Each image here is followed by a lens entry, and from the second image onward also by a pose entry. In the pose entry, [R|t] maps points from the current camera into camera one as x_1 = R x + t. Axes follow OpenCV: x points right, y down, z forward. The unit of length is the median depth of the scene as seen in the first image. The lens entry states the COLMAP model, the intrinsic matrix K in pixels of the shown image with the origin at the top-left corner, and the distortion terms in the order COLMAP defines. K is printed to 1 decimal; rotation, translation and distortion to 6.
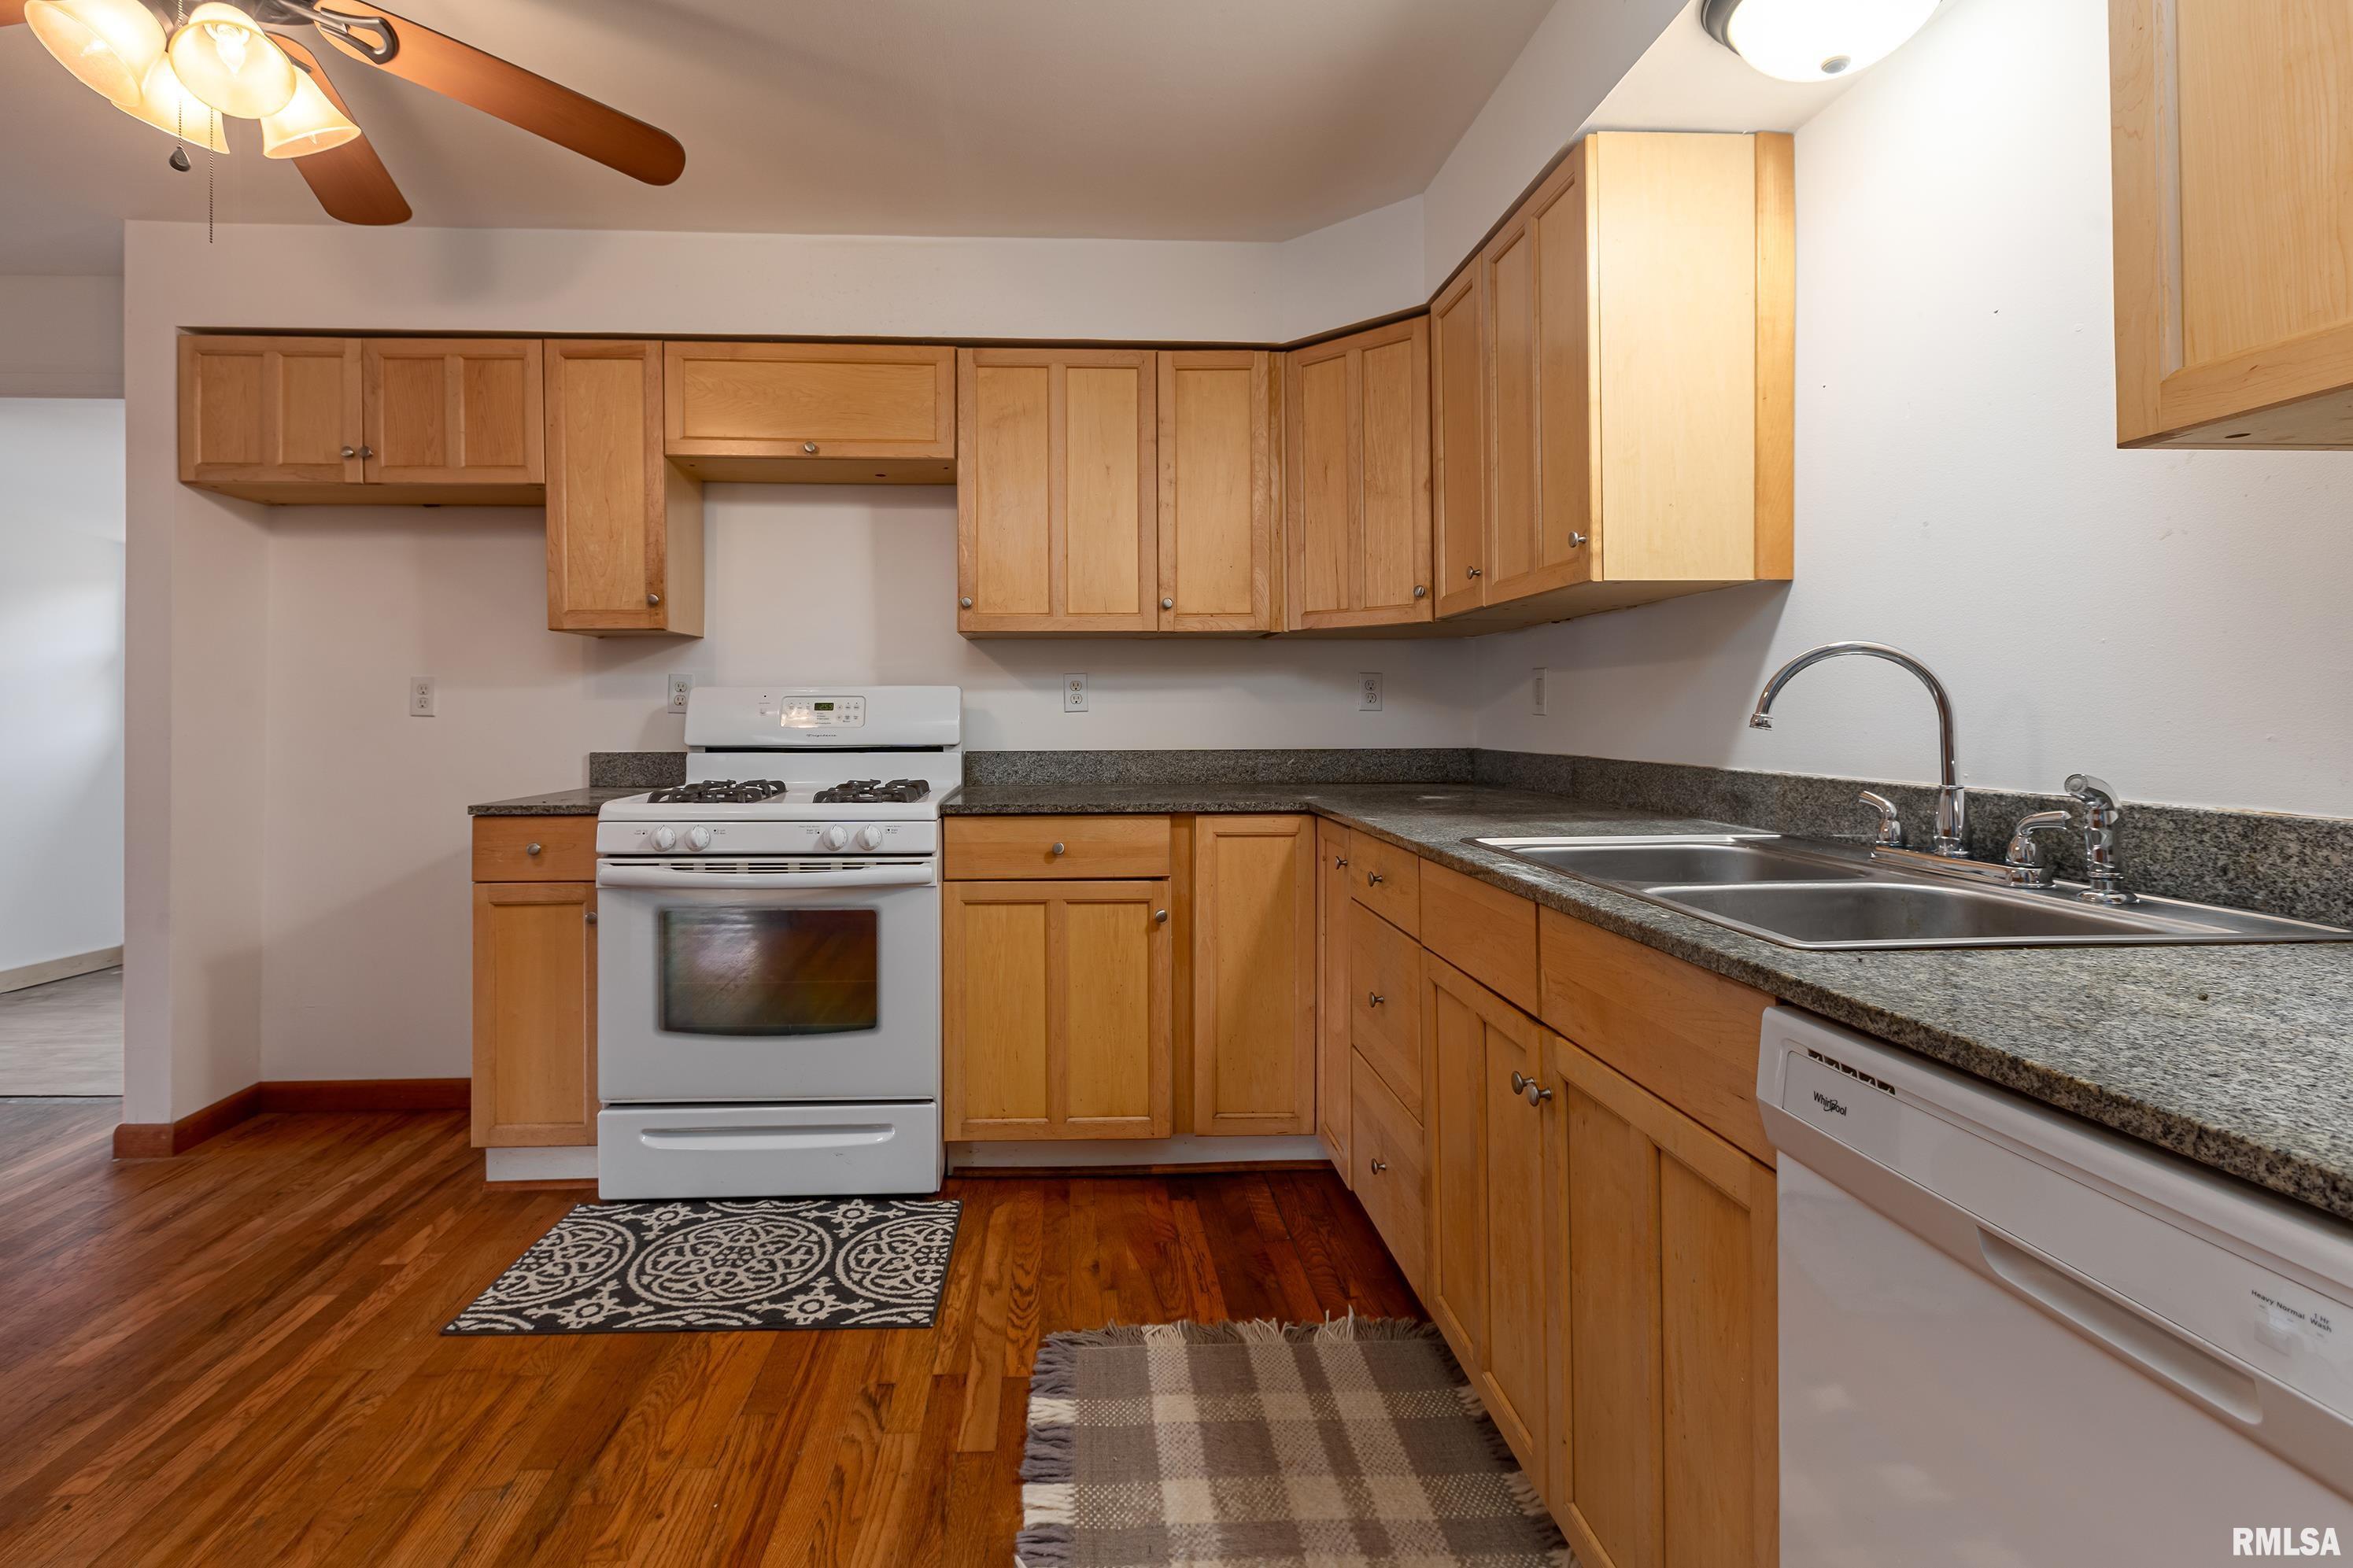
lens RADIAL K [[1073.4, 0, 1110.2], [0, 1073.4, 703.7], [0, 0, 1]] dist [-0.002694, -0.001836]
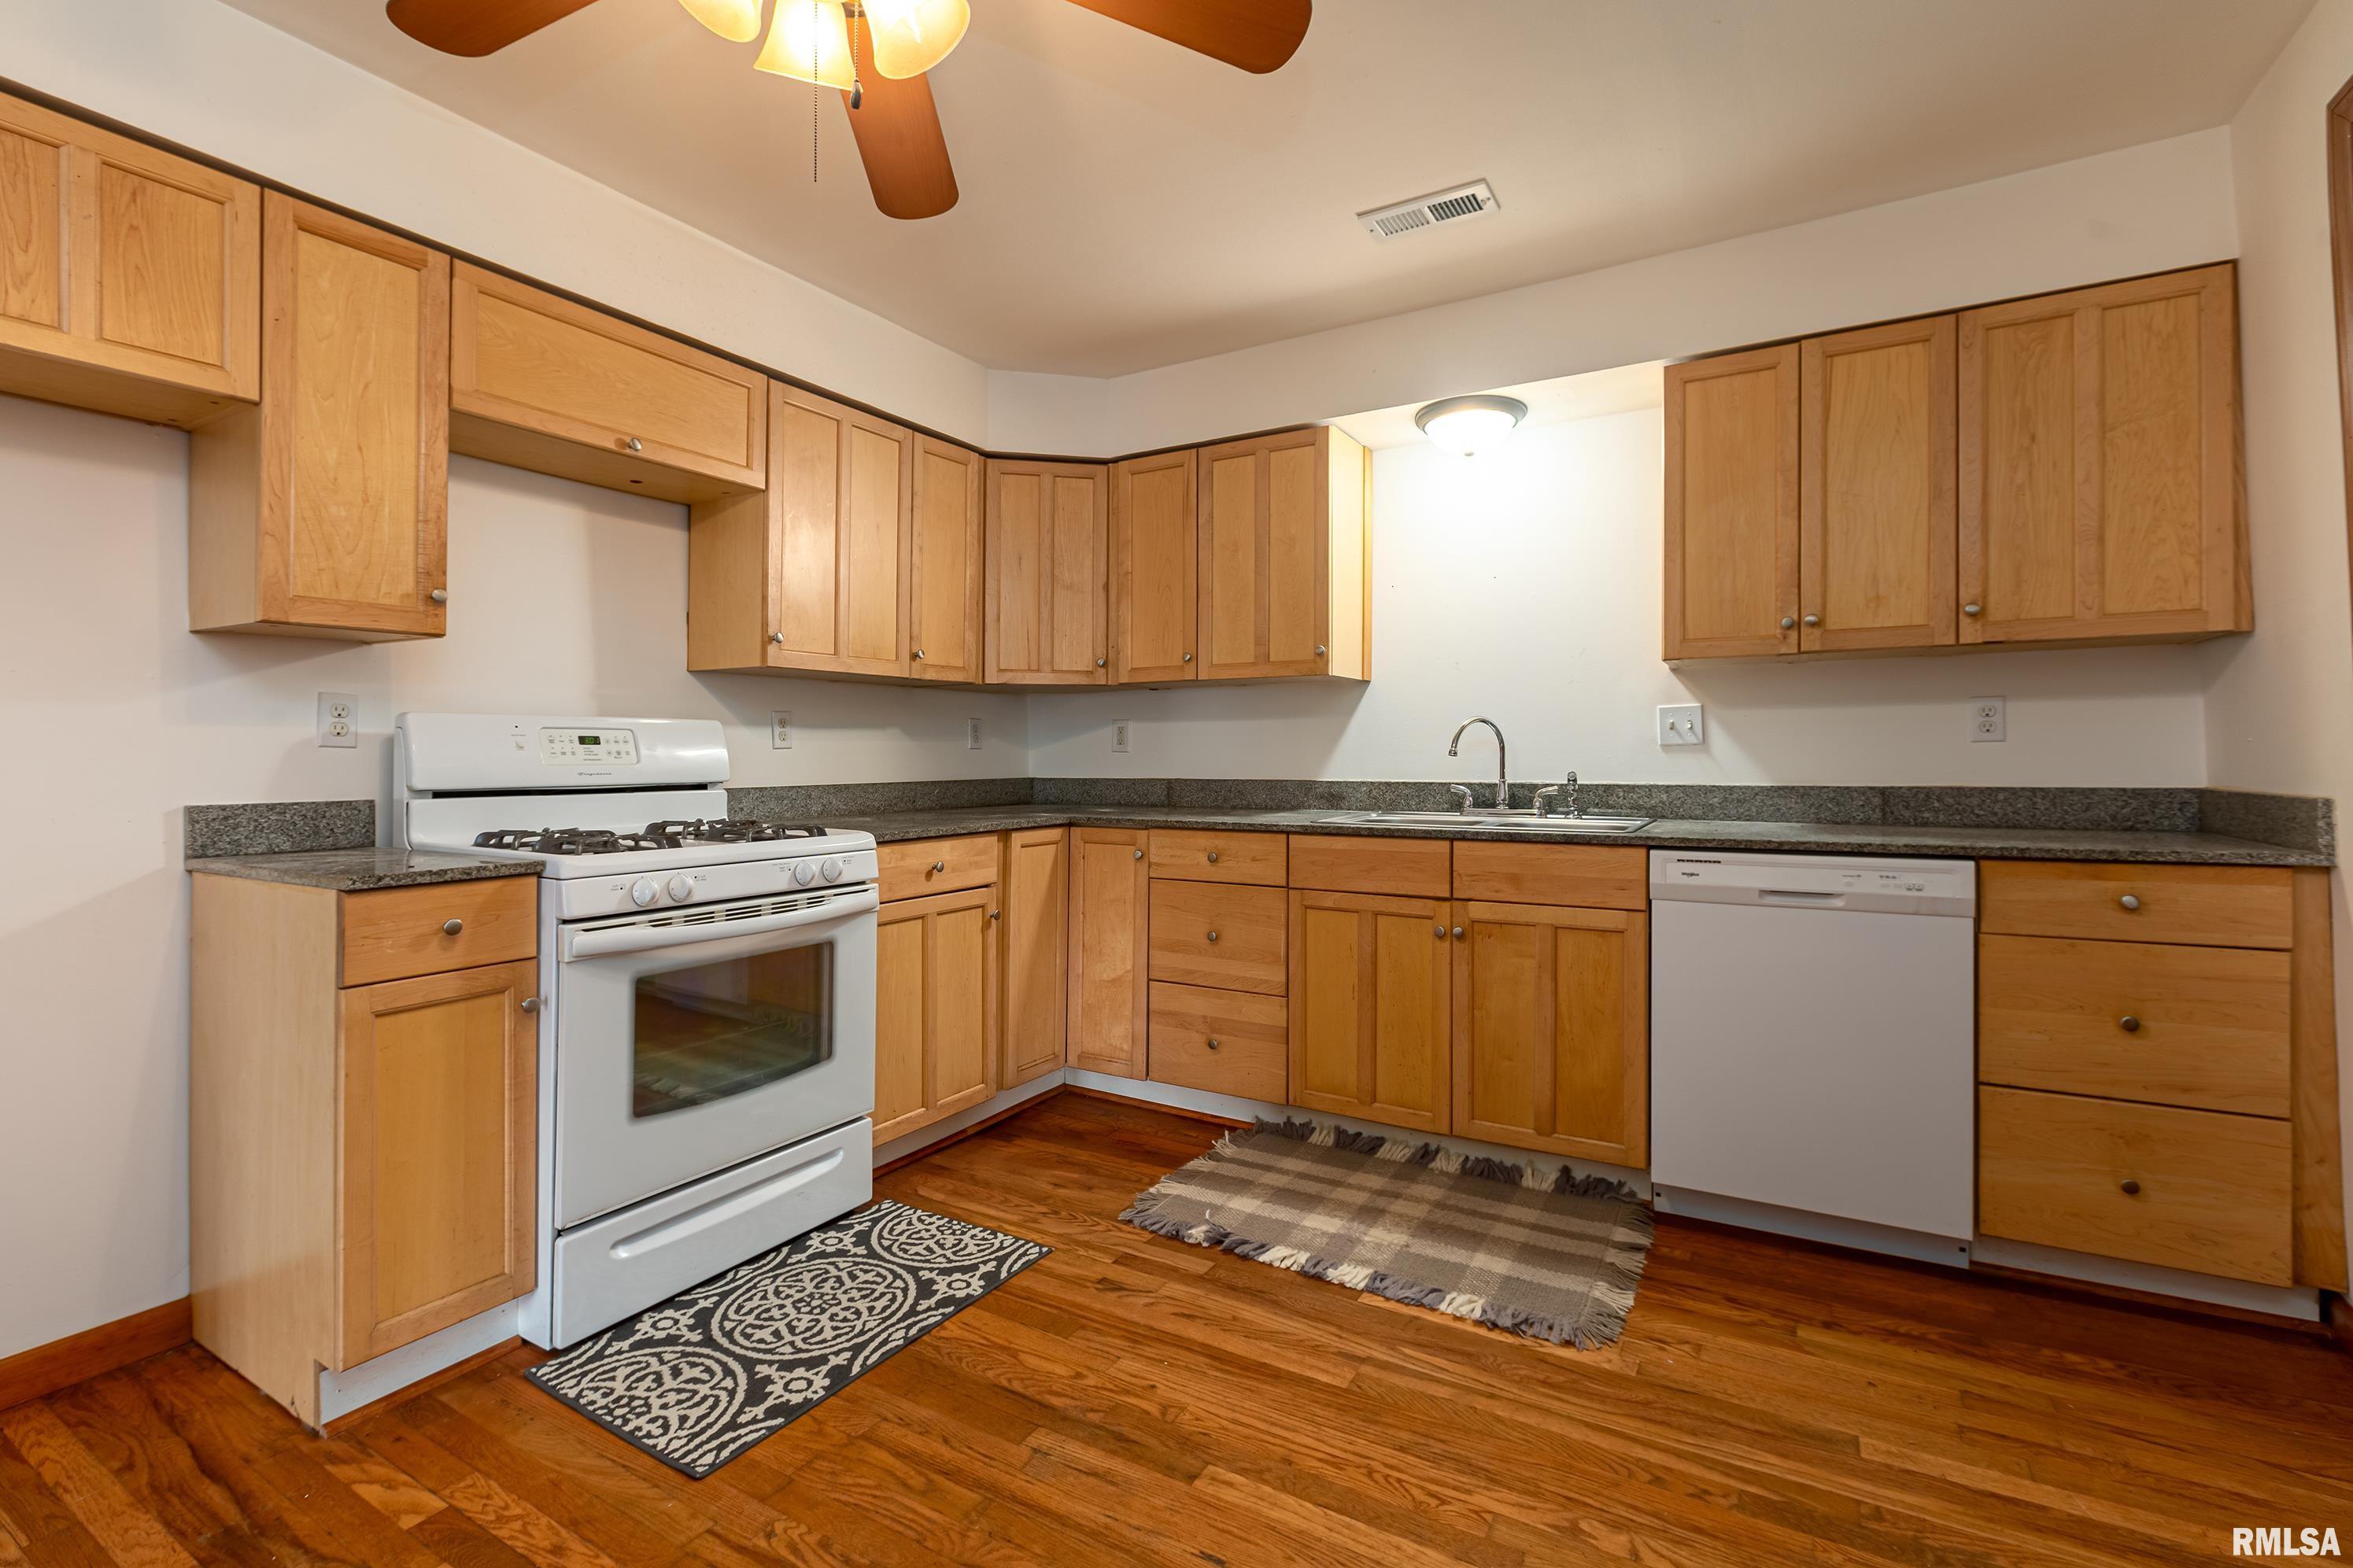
lens RADIAL K [[1073.4, 0, 1123.2], [0, 1073.4, 759.2], [0, 0, 1]] dist [-0.002694, -0.001836]
pose [[0.560424, -0.002229, 0.828203, -0.908738], [-0.007319, 0.999944, 0.007644, 0.010110], [-0.828173, -0.010346, 0.560377, 0.205046]]
